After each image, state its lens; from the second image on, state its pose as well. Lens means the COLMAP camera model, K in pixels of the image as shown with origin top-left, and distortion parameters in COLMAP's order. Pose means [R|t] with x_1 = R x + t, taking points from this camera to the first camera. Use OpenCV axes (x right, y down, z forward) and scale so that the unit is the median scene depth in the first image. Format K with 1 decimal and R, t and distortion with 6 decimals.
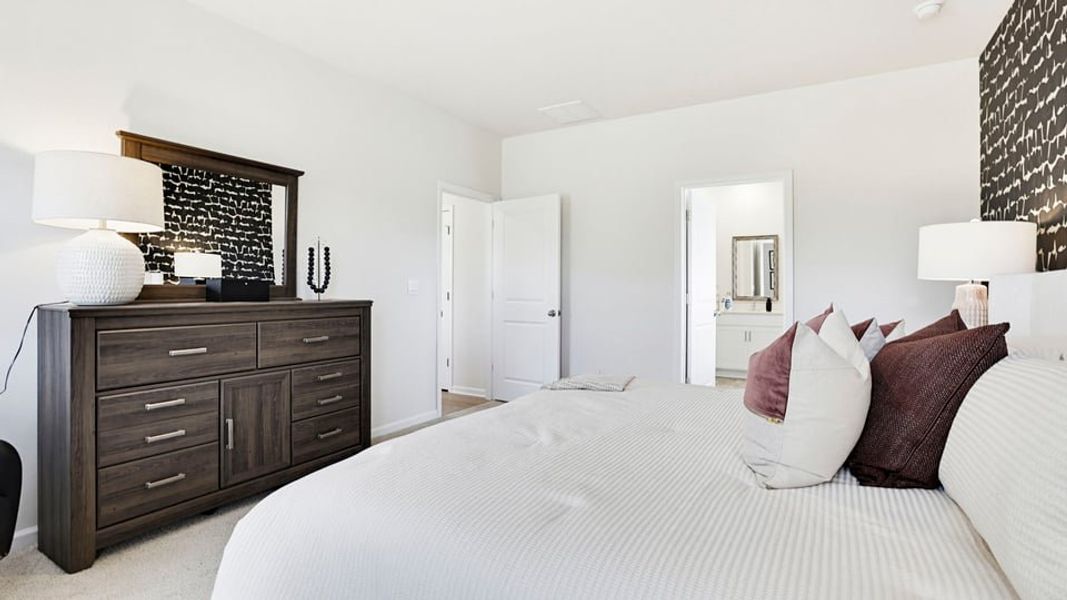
lens RADIAL K [[483.9, 0, 533.1], [0, 483.9, 294.8], [0, 0, 1]] dist [-0.030846, -0.000012]
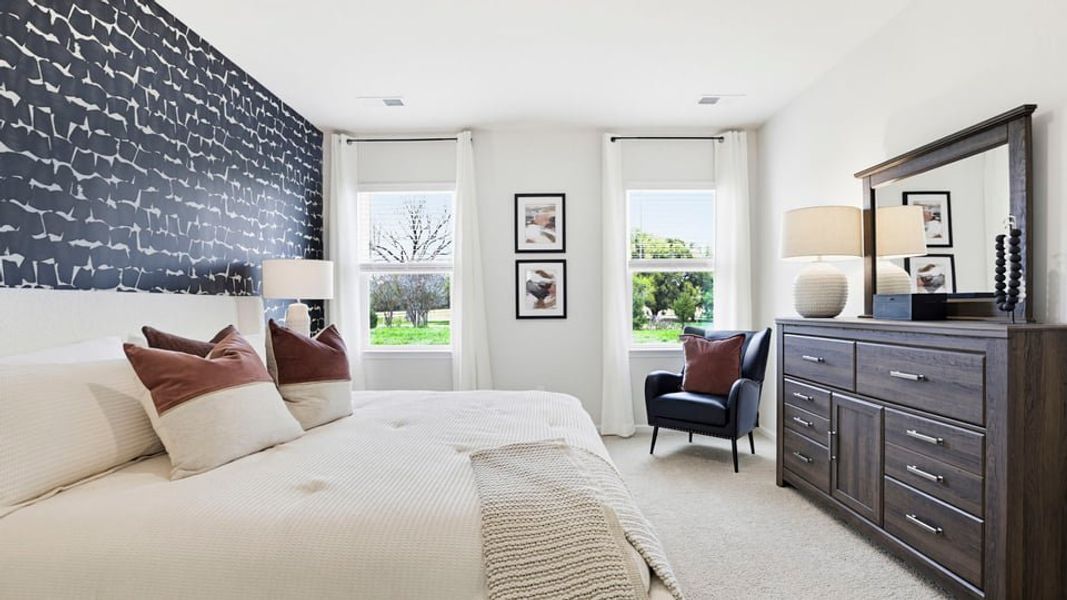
lens RADIAL K [[483.9, 0, 537.1], [0, 483.9, 304.1], [0, 0, 1]] dist [-0.030846, -0.000012]
pose [[-0.861835, 0.009202, -0.507105, 0.394659], [0.010271, 0.999947, 0.000690, -0.020089], [0.507085, -0.004614, -0.861884, 1.412389]]
